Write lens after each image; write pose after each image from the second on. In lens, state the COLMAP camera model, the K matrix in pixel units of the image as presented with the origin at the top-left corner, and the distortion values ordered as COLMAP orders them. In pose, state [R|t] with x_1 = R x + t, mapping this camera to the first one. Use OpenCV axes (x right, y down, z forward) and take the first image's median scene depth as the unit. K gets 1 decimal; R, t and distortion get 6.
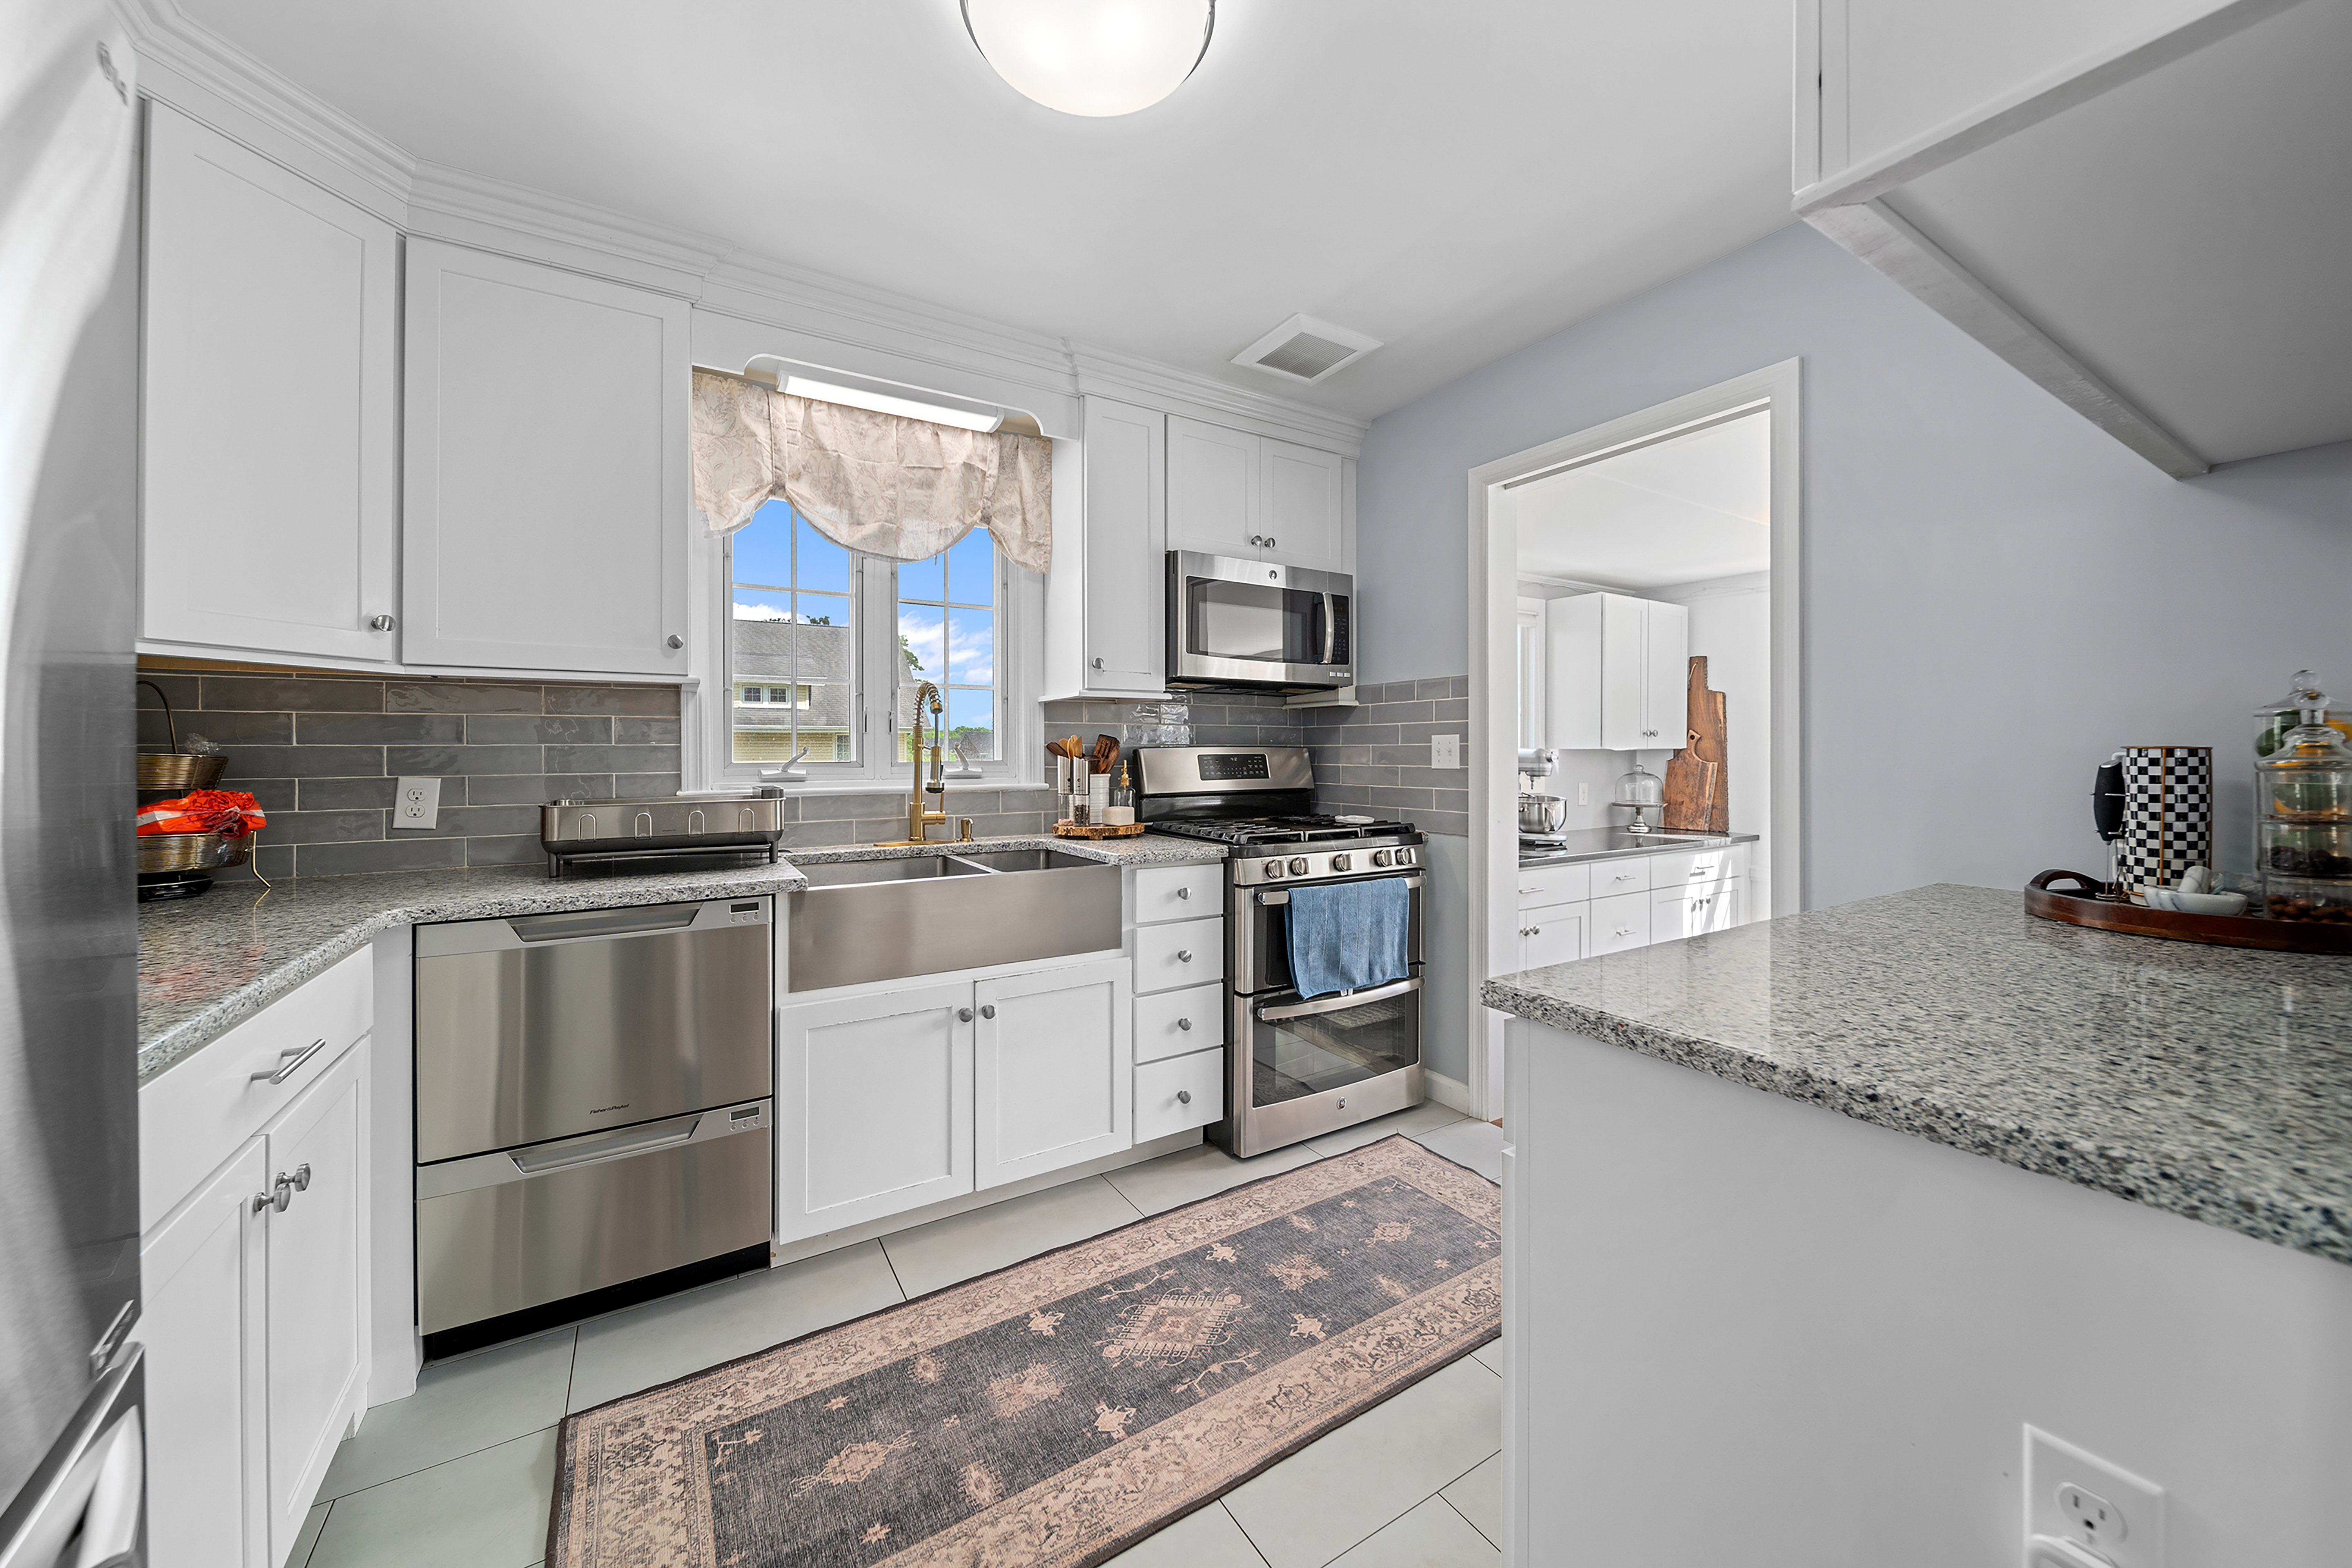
lens RADIAL K [[849.8, 0, 1174.5], [0, 849.8, 746.9], [0, 0, 1]] dist [-0.000841, -0.000155]
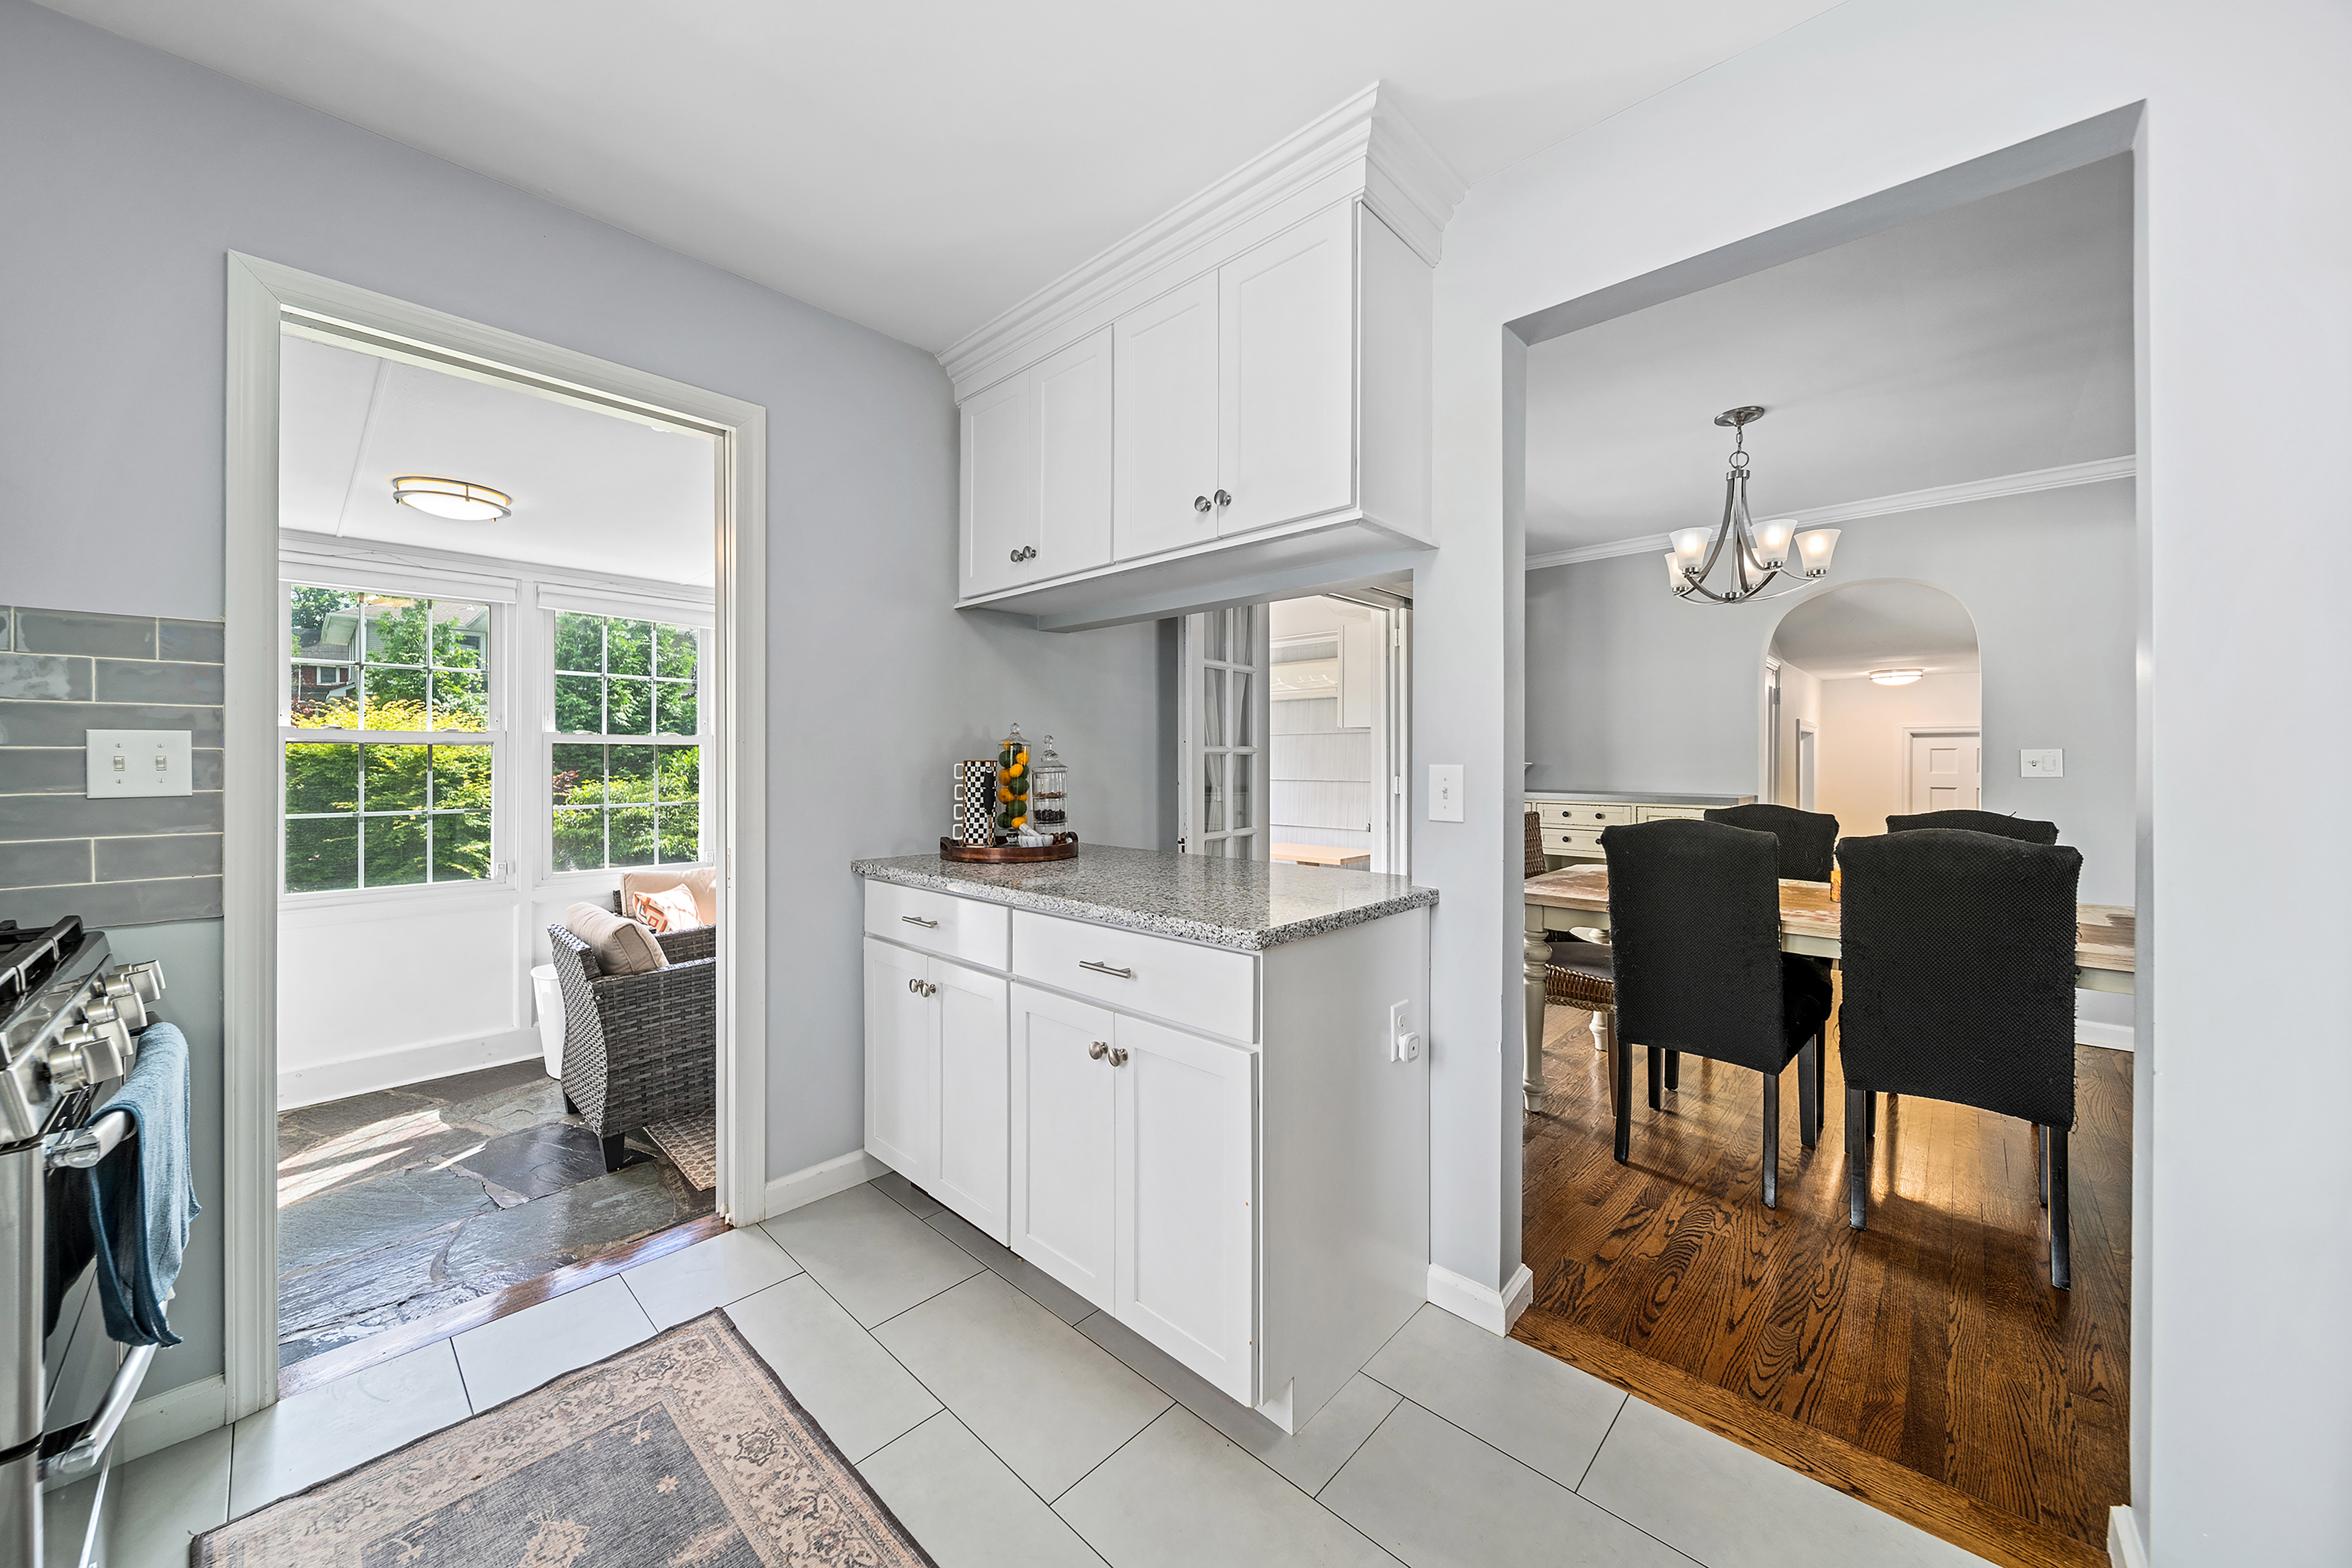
lens RADIAL K [[837.6, 0, 1173.7], [0, 837.6, 761.2], [0, 0, 1]] dist [-0.000687, -0.003020]
pose [[-0.263947, -0.000138, 0.964537, -0.342357], [-0.006555, 0.999977, -0.001651, 0.000807], [-0.964515, -0.006759, -0.263942, 0.567240]]
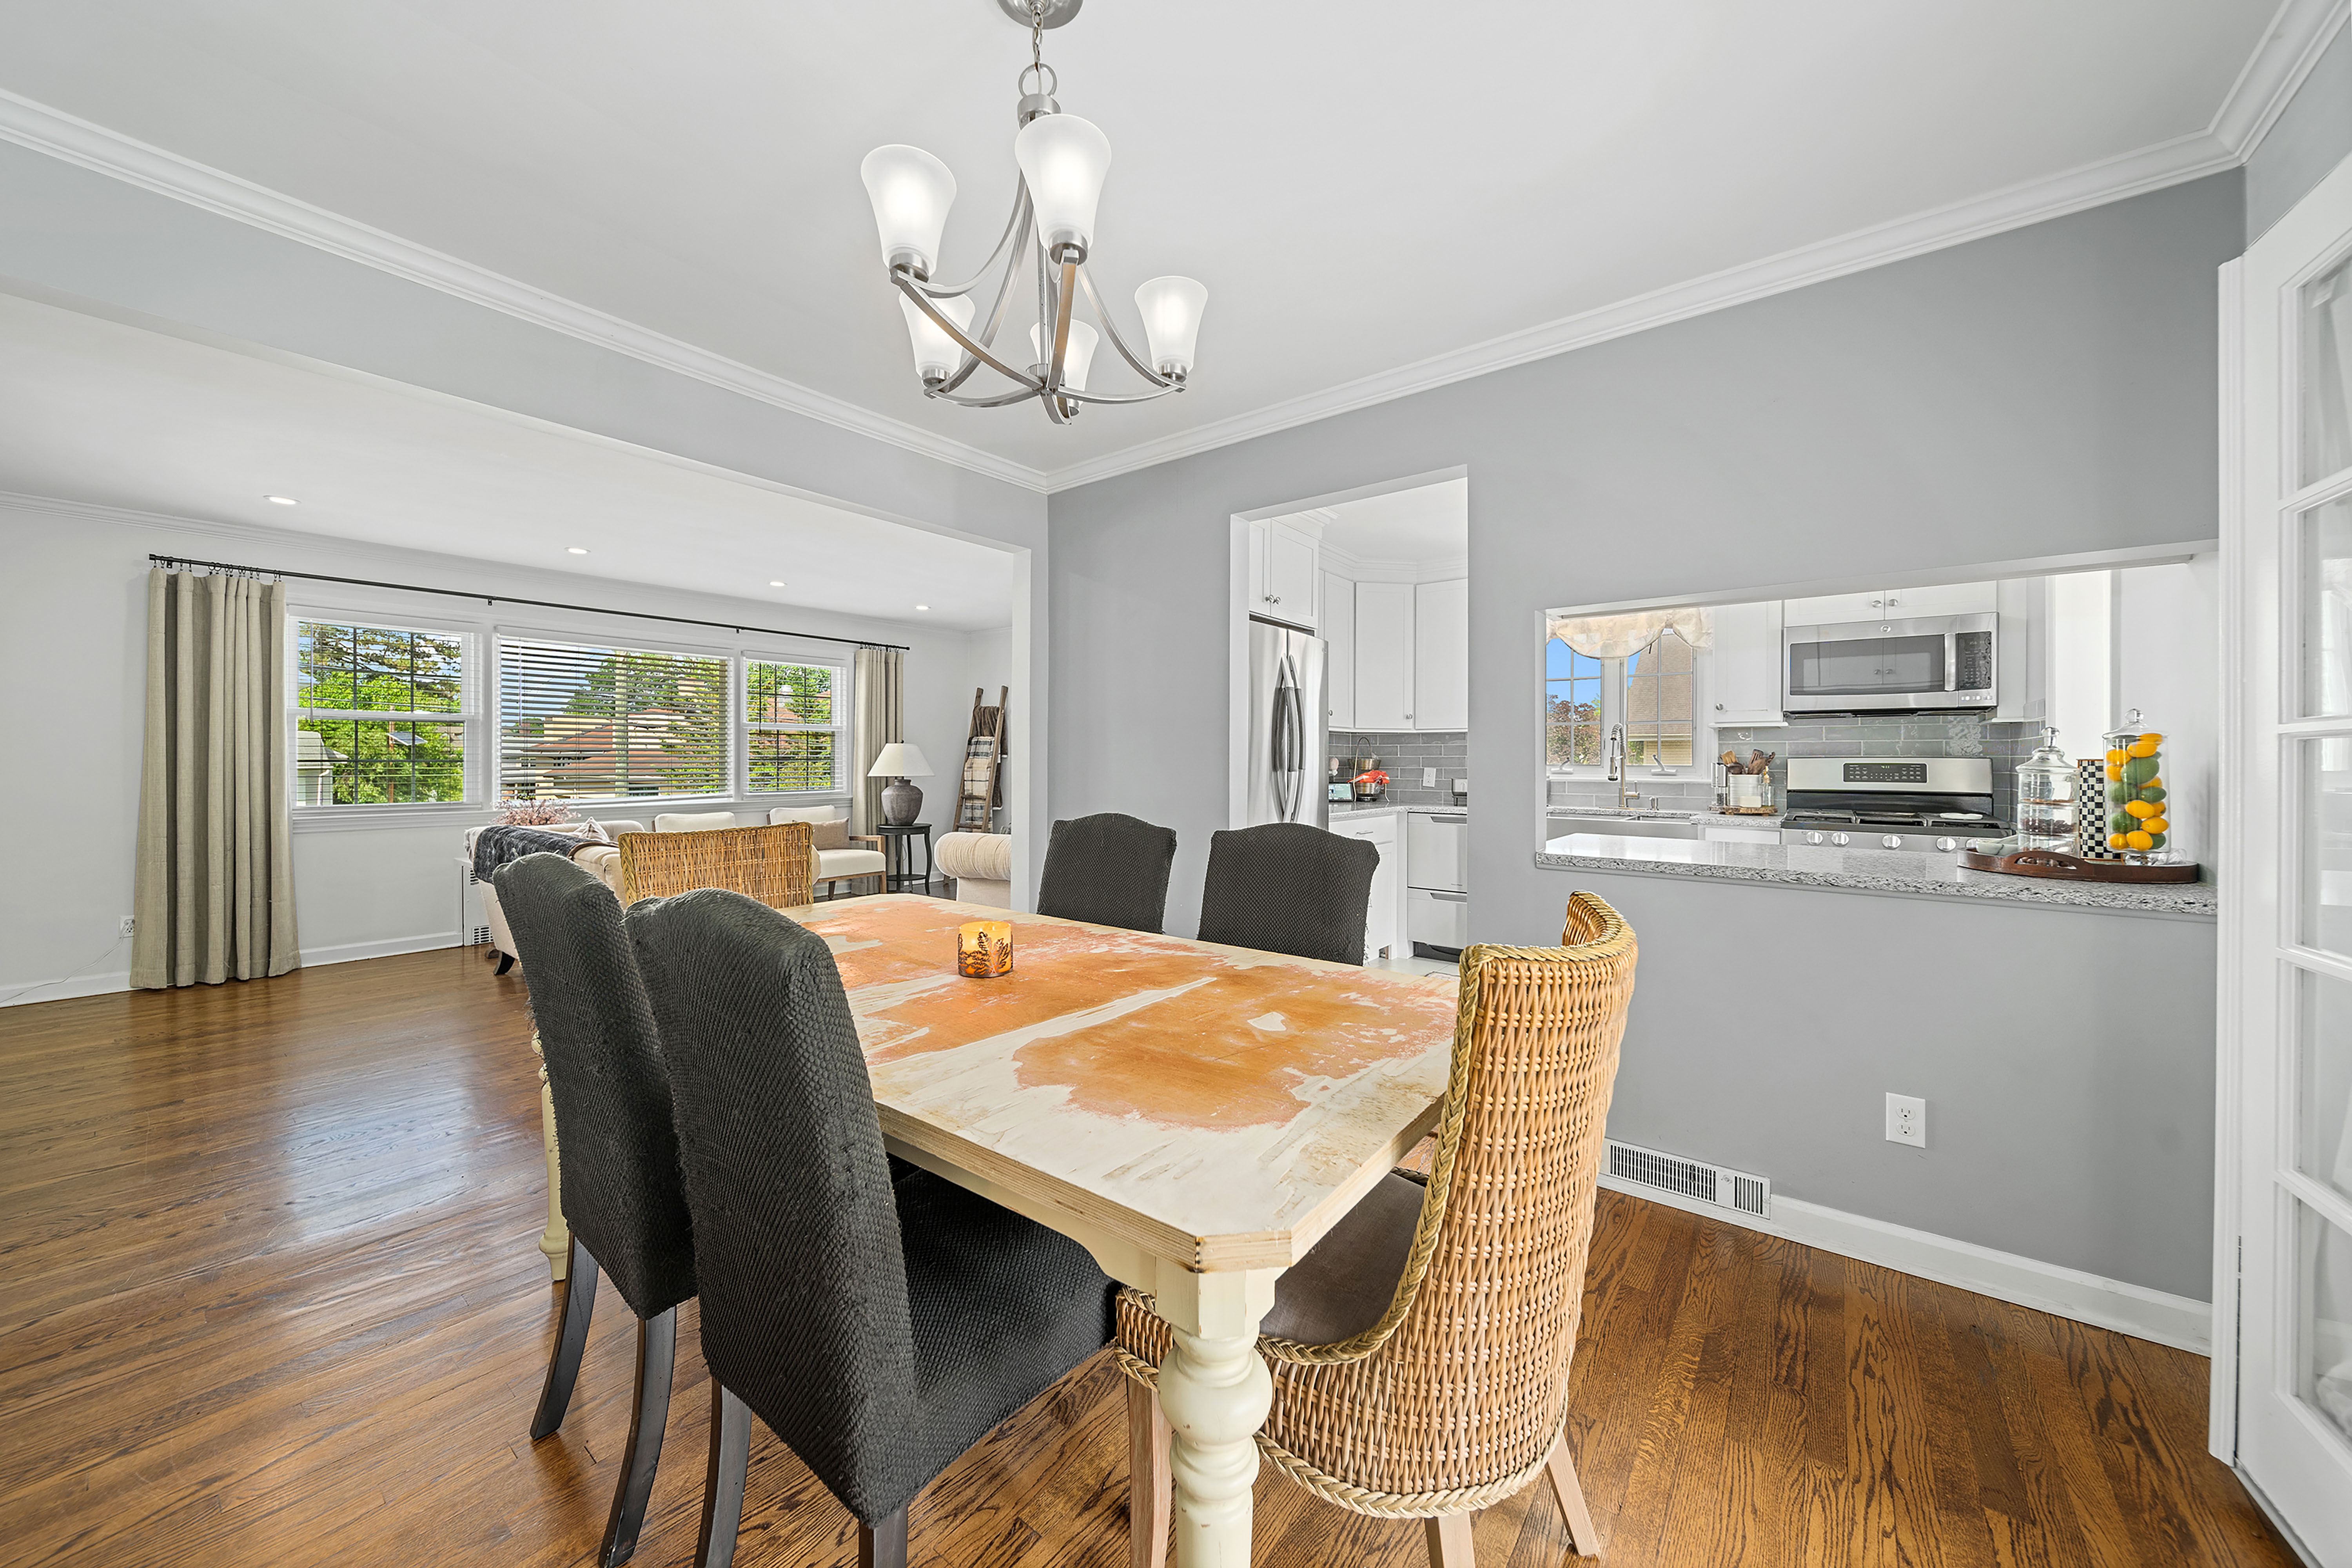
lens RADIAL K [[837.6, 0, 1173.7], [0, 837.6, 761.2], [0, 0, 1]] dist [-0.000687, -0.003020]
pose [[0.355553, 0.006167, -0.934636, 1.059816], [0.000429, 0.999977, 0.006761, -0.003927], [0.934656, -0.002805, 0.355542, -0.580847]]
